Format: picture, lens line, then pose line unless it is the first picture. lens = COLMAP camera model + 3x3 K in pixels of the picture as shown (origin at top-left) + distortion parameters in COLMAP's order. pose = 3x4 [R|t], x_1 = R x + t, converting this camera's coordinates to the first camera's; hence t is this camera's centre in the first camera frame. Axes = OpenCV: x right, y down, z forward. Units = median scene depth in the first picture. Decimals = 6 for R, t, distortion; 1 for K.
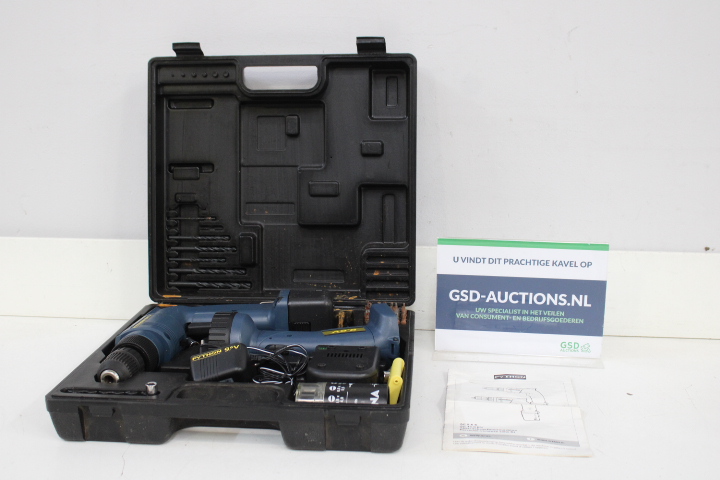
lens RADIAL K [[870.9, 0, 359.7], [0, 870.9, 237.4], [0, 0, 1]] dist [-0.091707, 0.000000]
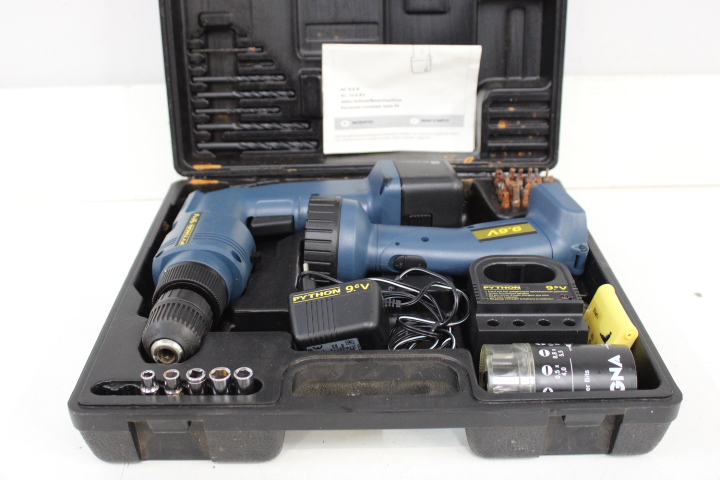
lens RADIAL K [[810.1, 0, 361.2], [0, 810.1, 242.4], [0, 0, 1]] dist [-0.084012, 0.000000]
pose [[0.995447, -0.049436, 0.081497, -0.148048], [0.024191, 0.958026, 0.285659, -0.055261], [-0.092198, -0.282387, 0.954860, 0.351520]]
